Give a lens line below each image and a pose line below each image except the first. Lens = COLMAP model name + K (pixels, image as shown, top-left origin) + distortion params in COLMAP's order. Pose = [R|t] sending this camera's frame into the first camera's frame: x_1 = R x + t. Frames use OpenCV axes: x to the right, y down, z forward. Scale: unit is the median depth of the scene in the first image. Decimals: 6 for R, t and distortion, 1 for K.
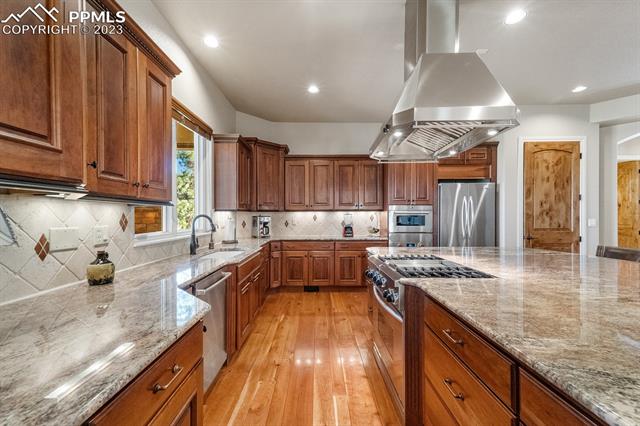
lens RADIAL K [[260.9, 0, 324.9], [0, 260.9, 215.5], [0, 0, 1]] dist [-0.002924, -0.000272]
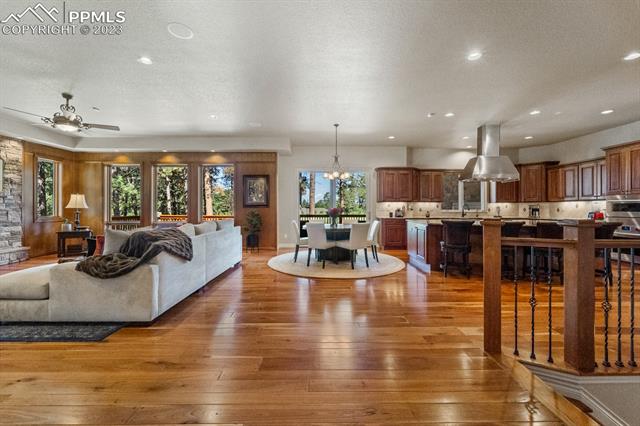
lens RADIAL K [[260.9, 0, 314.8], [0, 260.9, 208.6], [0, 0, 1]] dist [-0.002924, -0.000272]
pose [[-0.012612, 0.003664, -0.999914, 1.475014], [-0.000143, 0.999993, 0.003666, 0.020117], [0.999920, 0.000189, -0.012611, -0.419334]]
